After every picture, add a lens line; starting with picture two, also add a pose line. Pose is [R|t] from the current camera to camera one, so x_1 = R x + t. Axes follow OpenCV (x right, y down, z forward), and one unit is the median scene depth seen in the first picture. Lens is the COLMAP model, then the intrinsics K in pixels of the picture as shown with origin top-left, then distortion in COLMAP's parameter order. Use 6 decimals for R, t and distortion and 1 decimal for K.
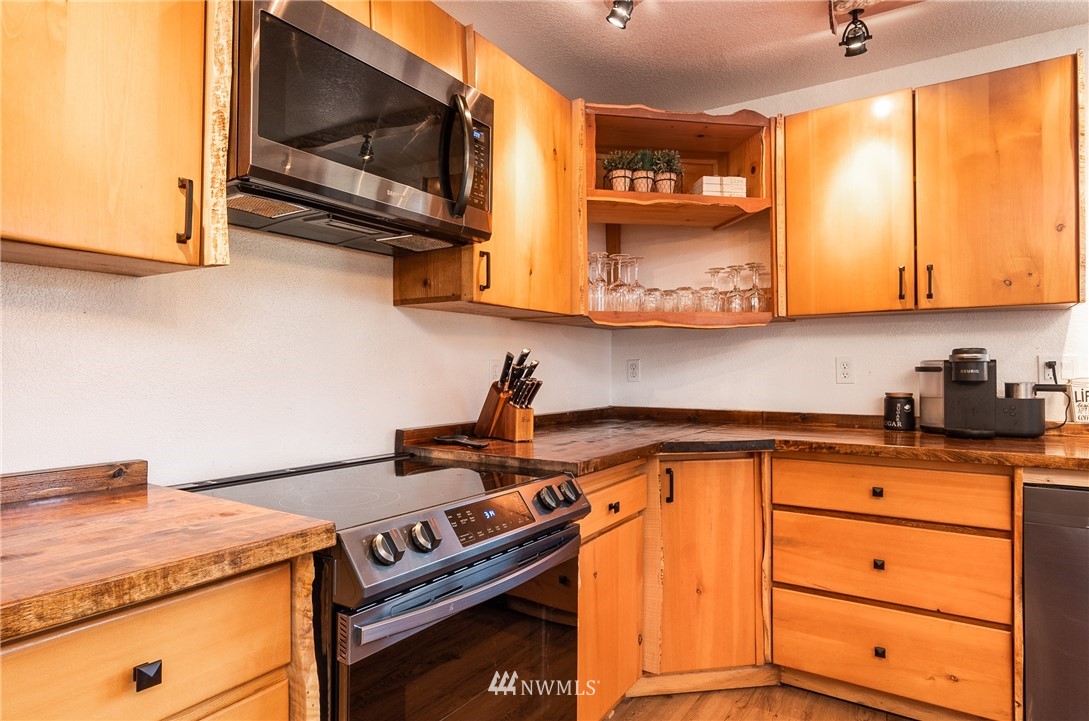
lens RADIAL K [[656.0, 0, 544.5], [0, 656.0, 360.5], [0, 0, 1]] dist [0.002588, 0.000667]
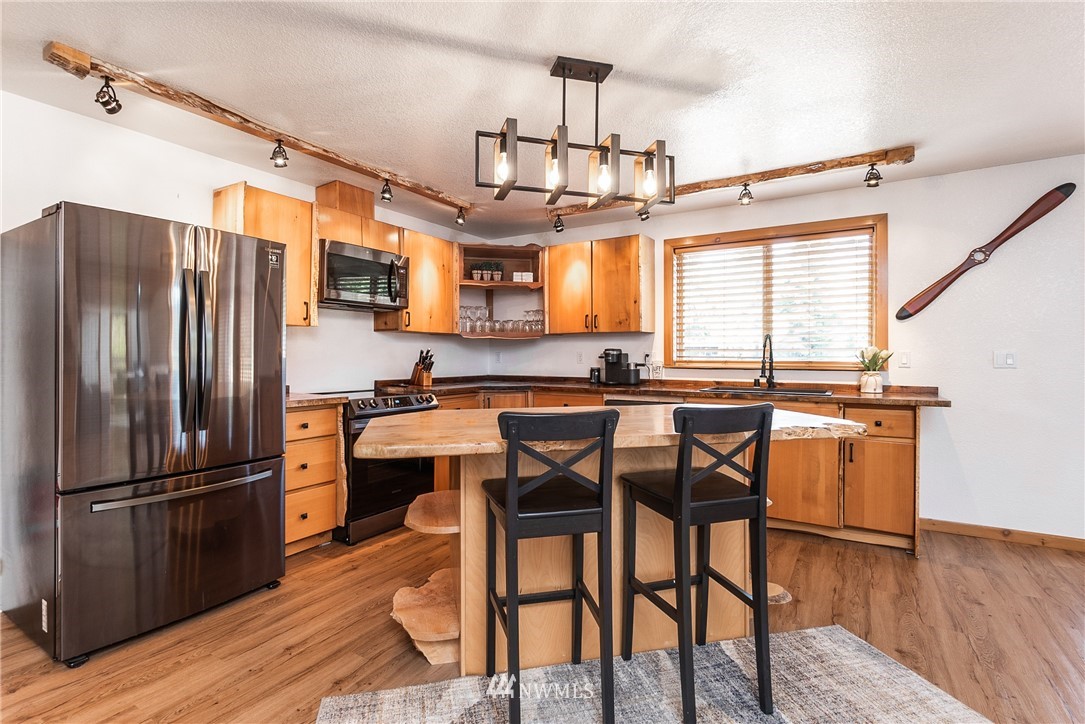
lens RADIAL K [[527.2, 0, 542.7], [0, 527.2, 353.9], [0, 0, 1]] dist [-0.000700, 0.000125]
pose [[0.999511, 0.003317, 0.031097, 0.327469], [-0.003555, 0.999965, 0.007606, -0.013184], [-0.031071, -0.007713, 0.999487, -0.962377]]
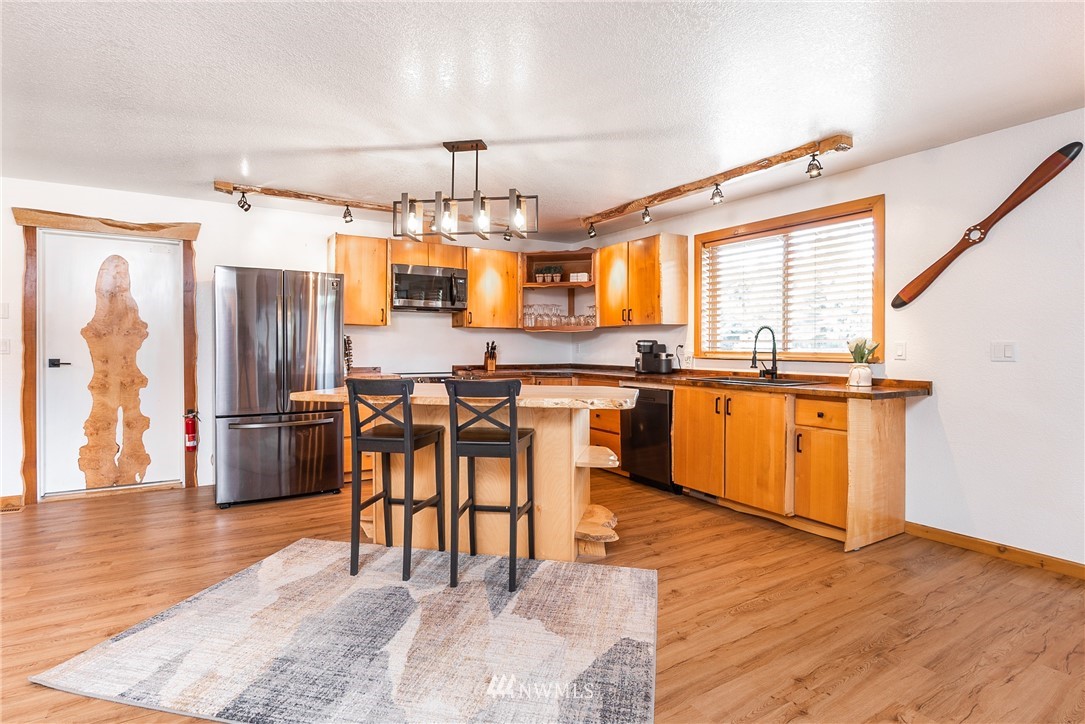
lens RADIAL K [[558.6, 0, 532.2], [0, 558.6, 350.8], [0, 0, 1]] dist [-0.002441, -0.000329]
pose [[0.908521, 0.008073, -0.417762, 1.183822], [-0.000087, 0.999817, 0.019133, -0.018649], [0.417840, -0.017347, 0.908355, -1.249888]]
